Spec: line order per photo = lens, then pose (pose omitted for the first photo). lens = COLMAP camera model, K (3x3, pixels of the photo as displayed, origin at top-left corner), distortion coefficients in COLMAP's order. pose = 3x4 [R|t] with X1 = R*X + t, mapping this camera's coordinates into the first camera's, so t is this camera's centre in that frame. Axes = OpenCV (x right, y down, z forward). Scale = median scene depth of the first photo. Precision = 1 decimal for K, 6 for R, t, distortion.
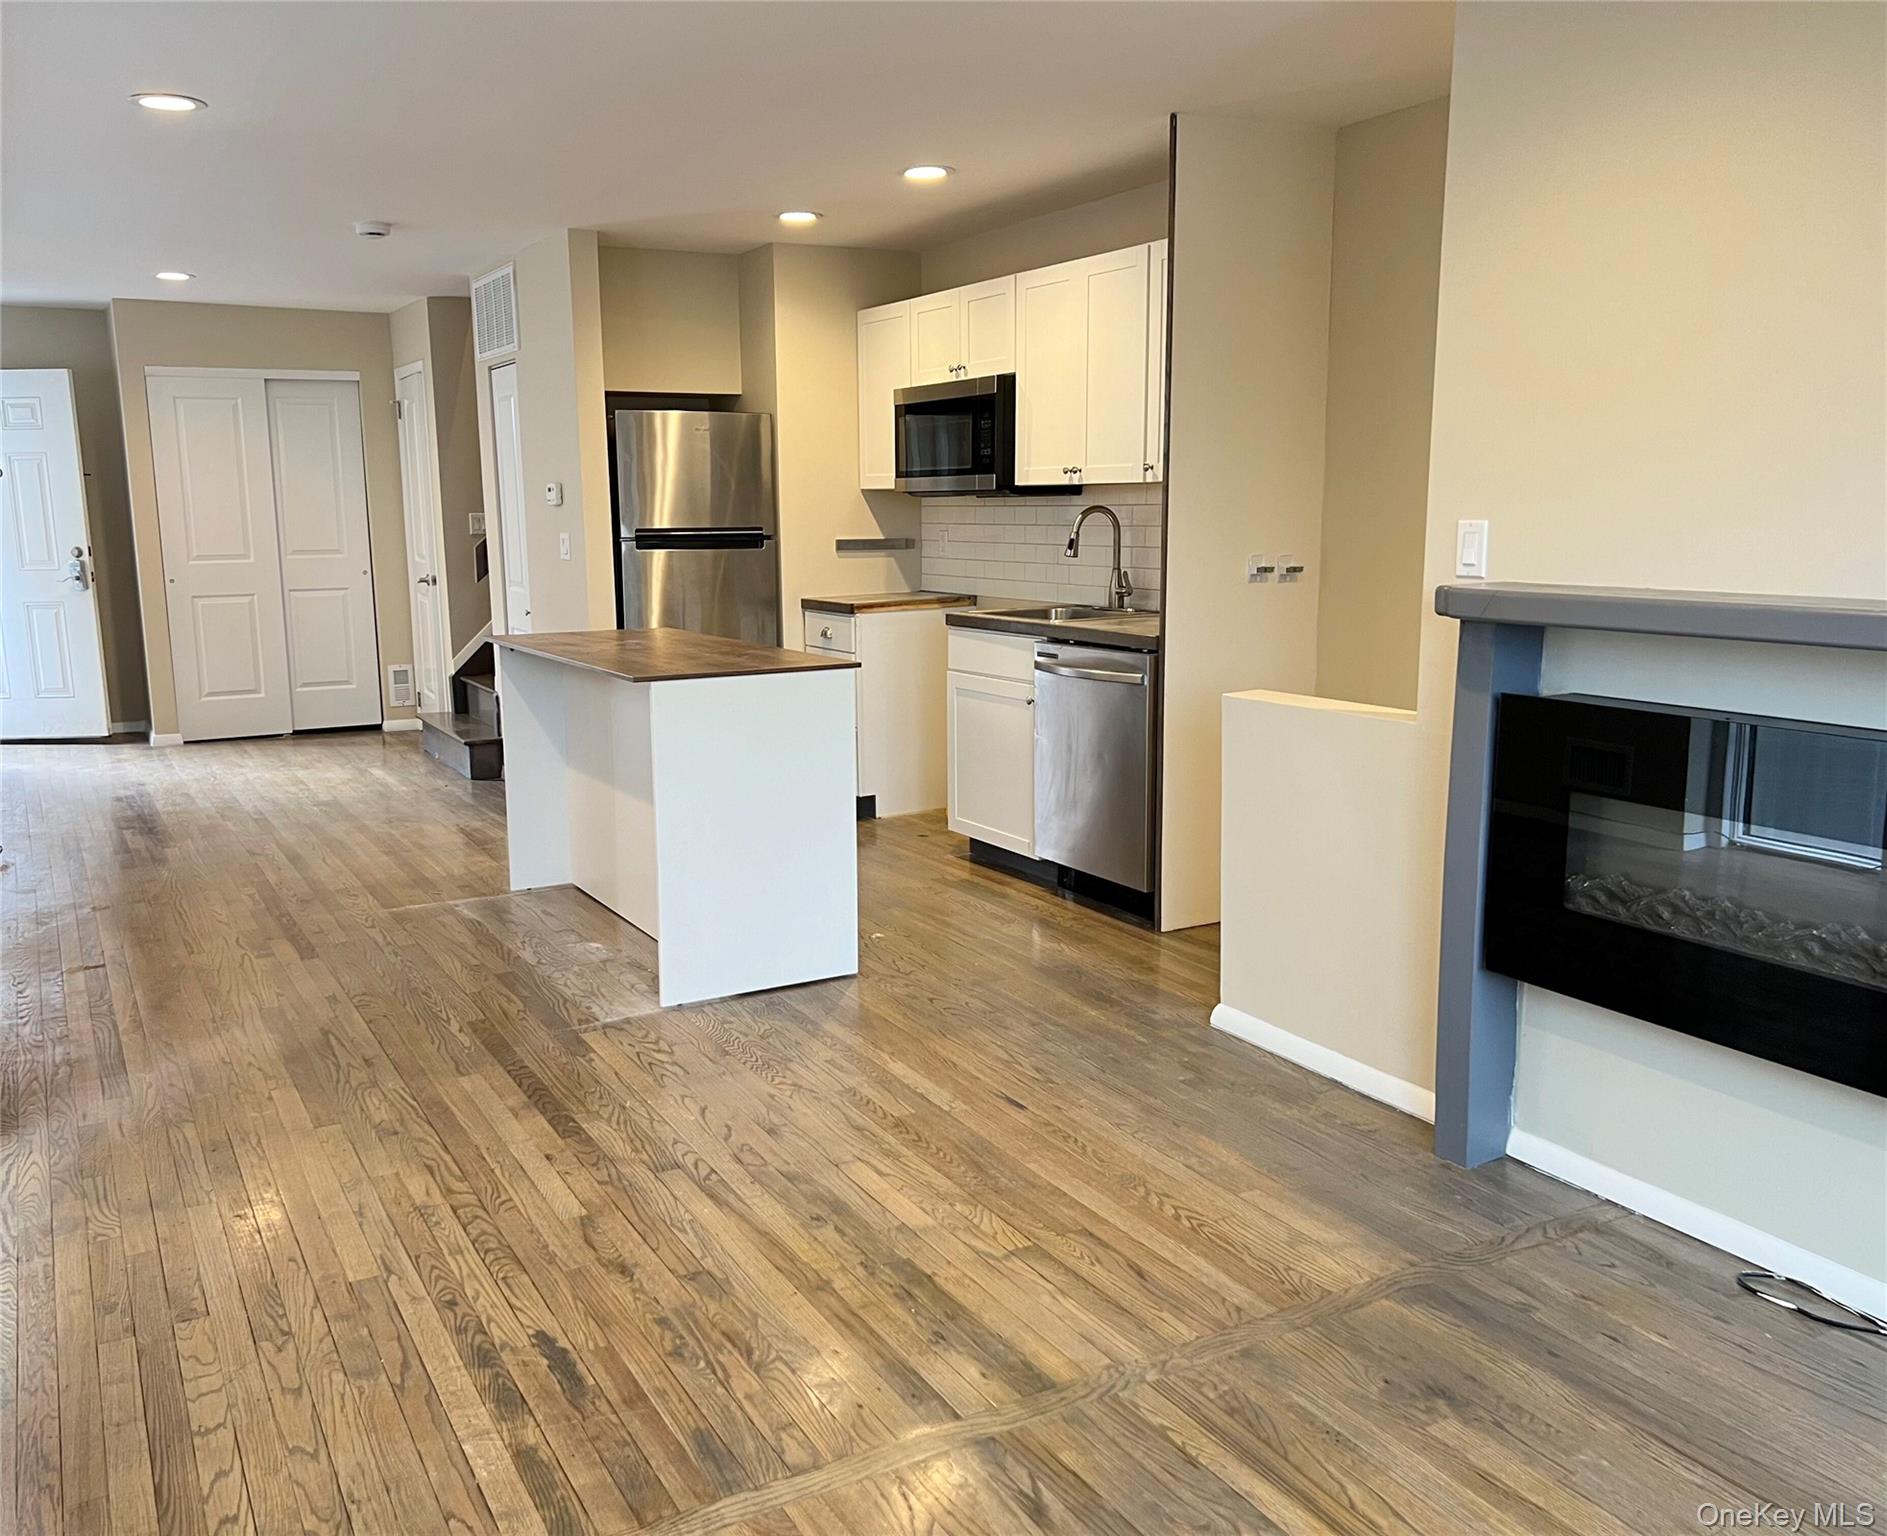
lens RADIAL K [[1565.4, 0, 877.3], [0, 1565.4, 779.6], [0, 0, 1]] dist [0.124835, -0.321482]
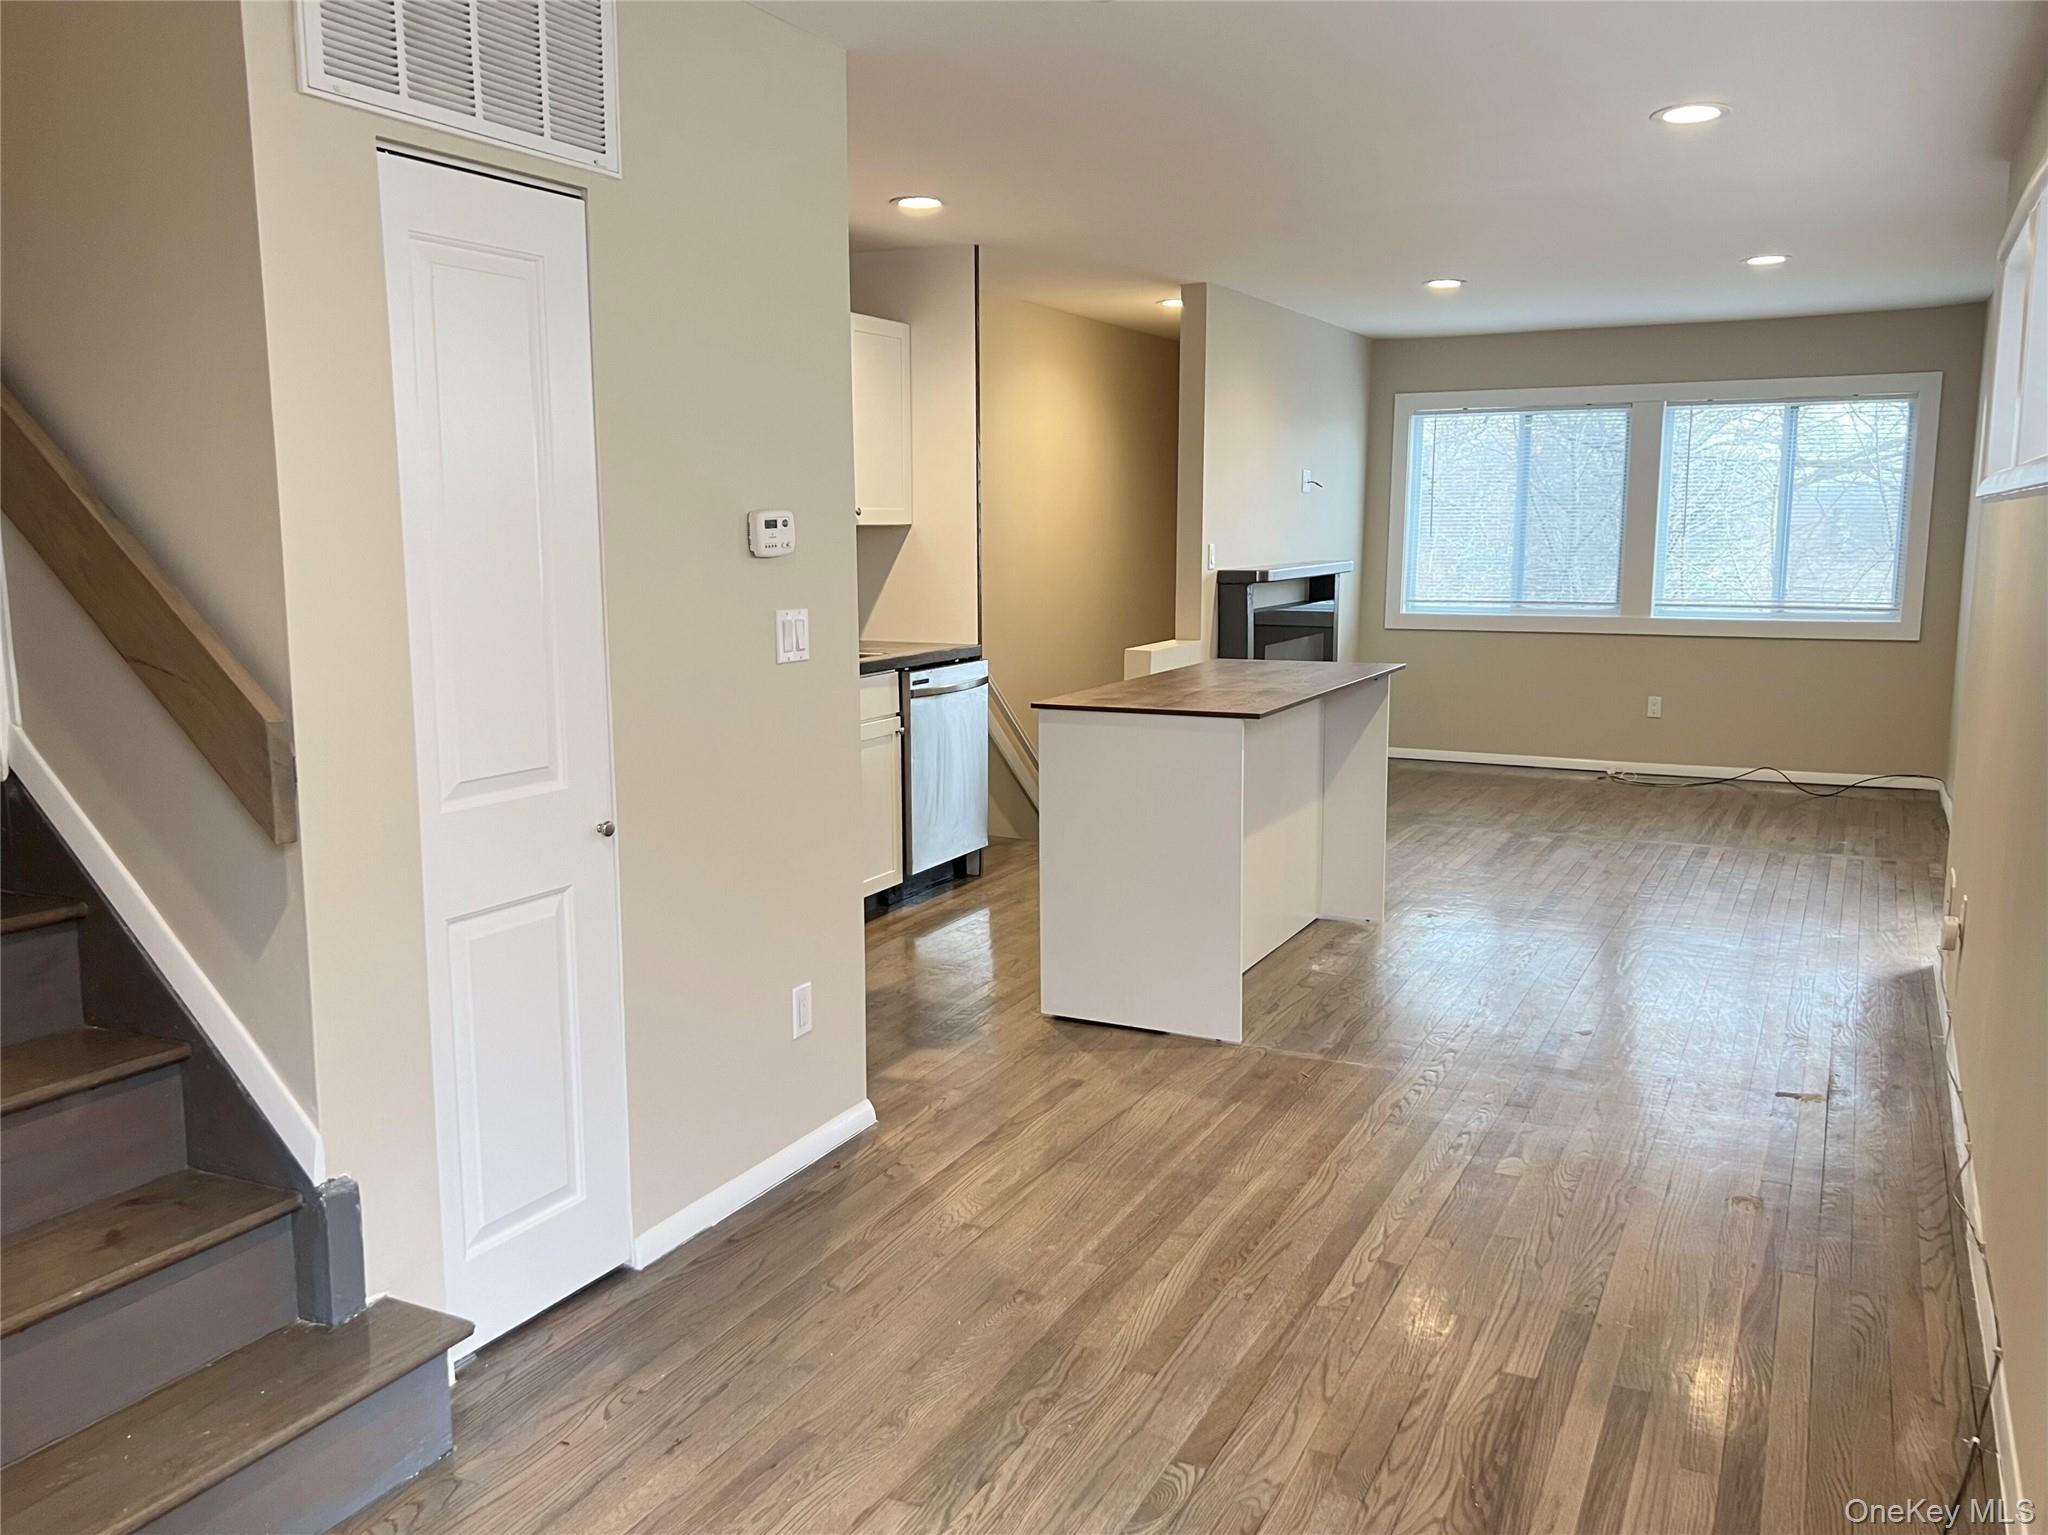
lens RADIAL K [[1611.1, 0, 1024.0], [0, 1611.1, 767.5], [0, 0, 1]] dist [0.122853, -0.242210]
pose [[-0.567949, -0.107847, 0.815968, -0.733234], [0.161916, 0.957366, 0.239236, -0.240761], [-0.806980, 0.267992, -0.526272, 1.340206]]
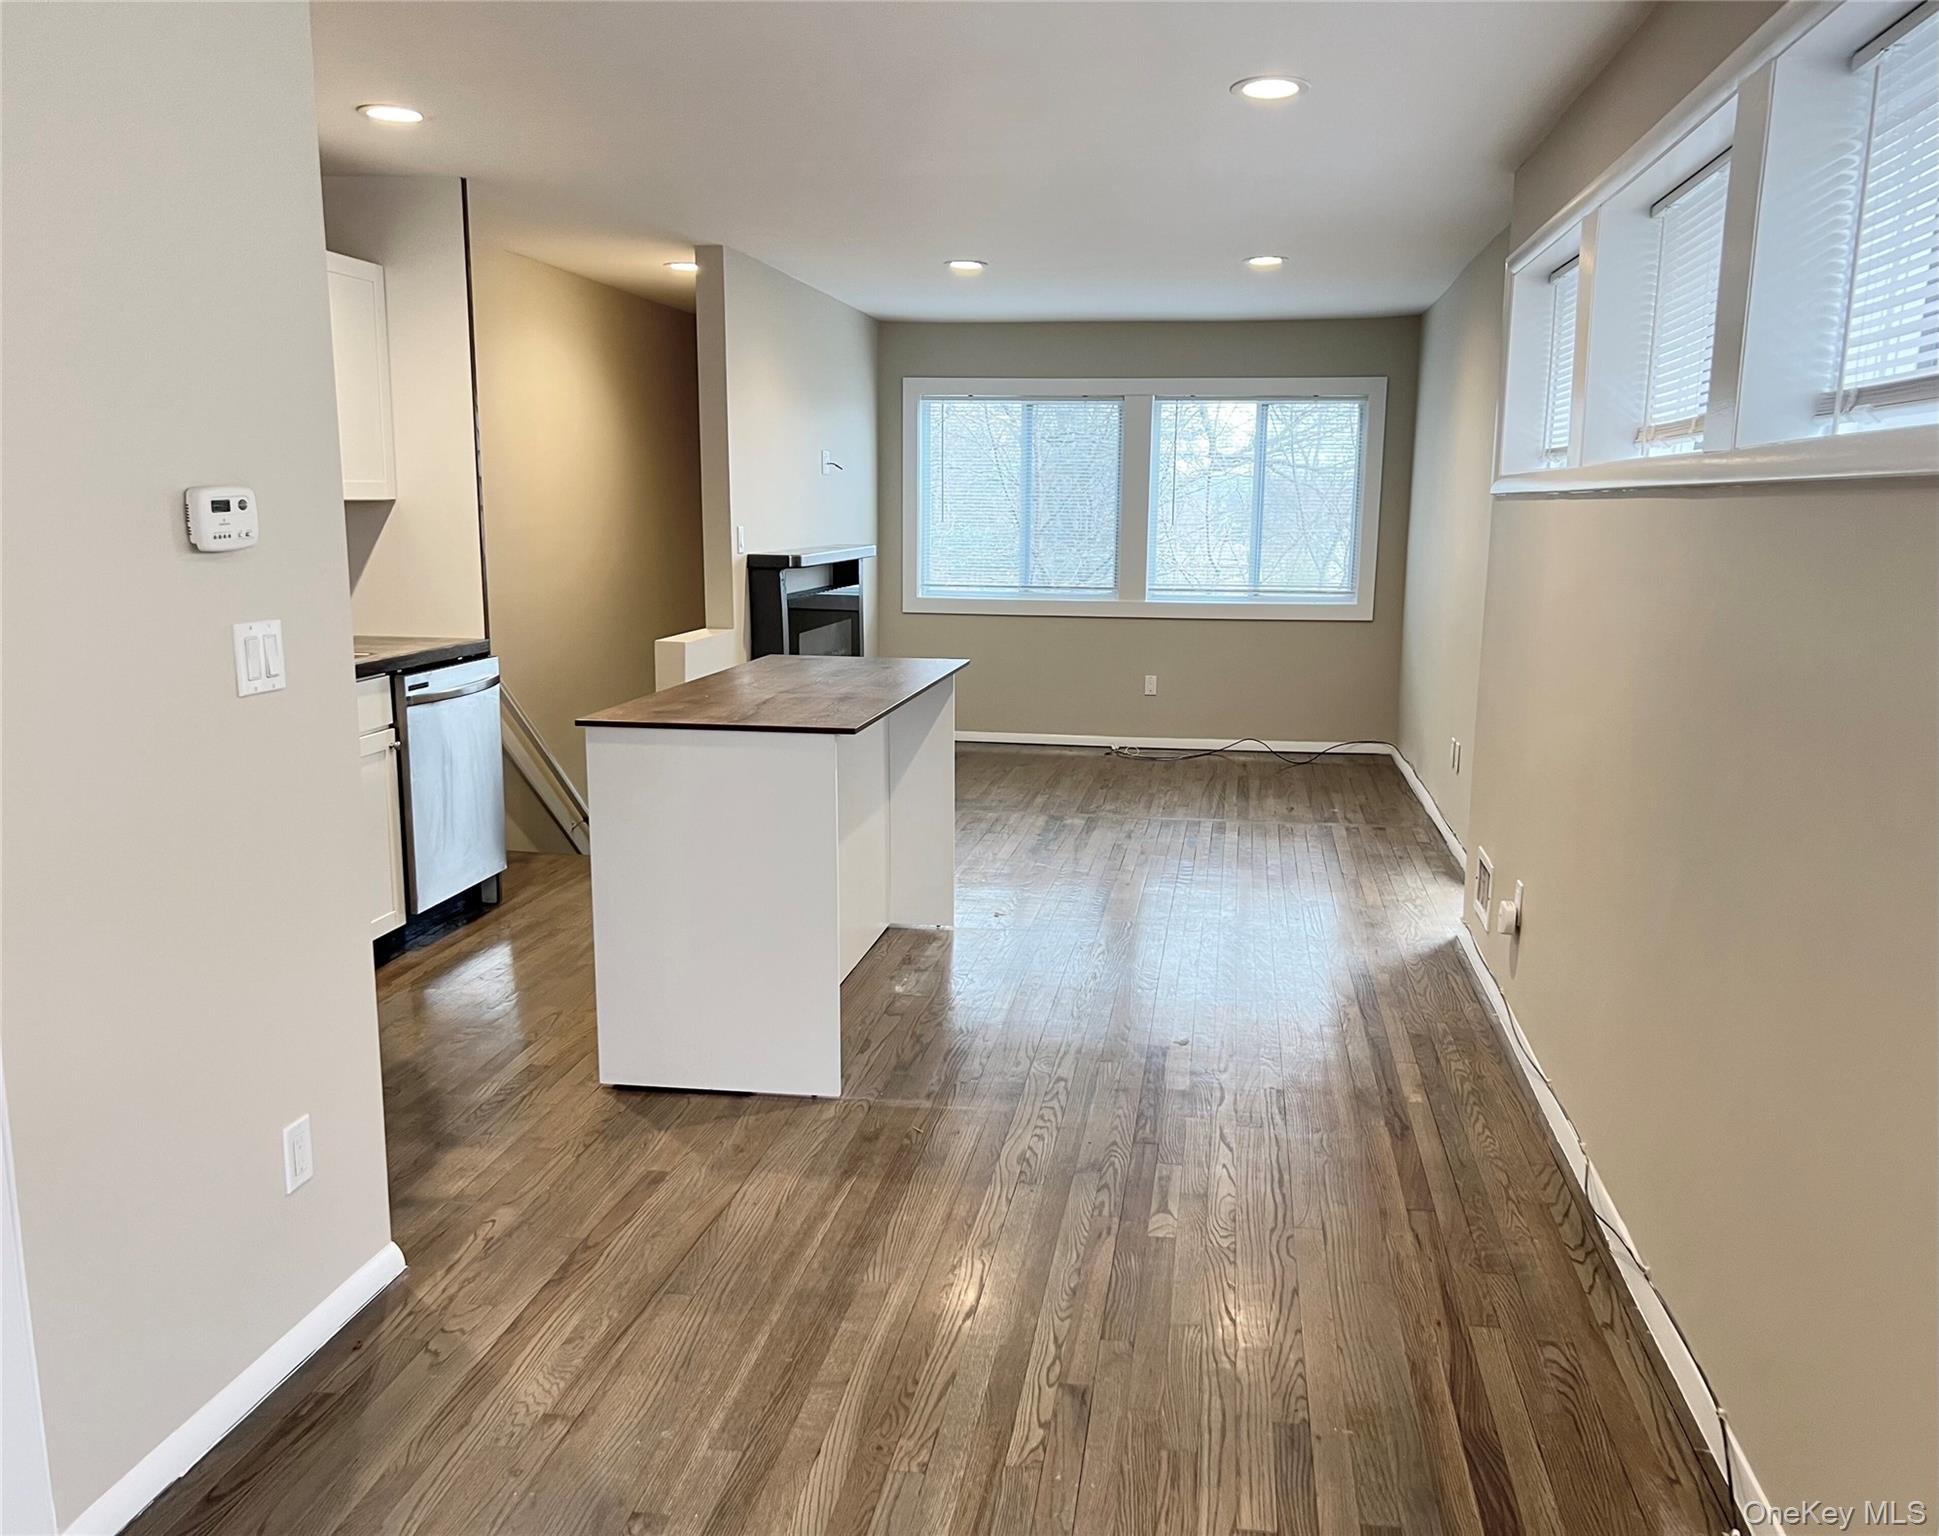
lens RADIAL K [[1516.1, 0, 1020.0], [0, 1516.1, 772.6], [0, 0, 1]] dist [0.066164, -0.090185]
pose [[-0.804223, -0.101825, 0.585540, -0.610354], [0.106889, 0.944369, 0.311034, -0.236525], [-0.584637, 0.312728, -0.748599, 1.284943]]
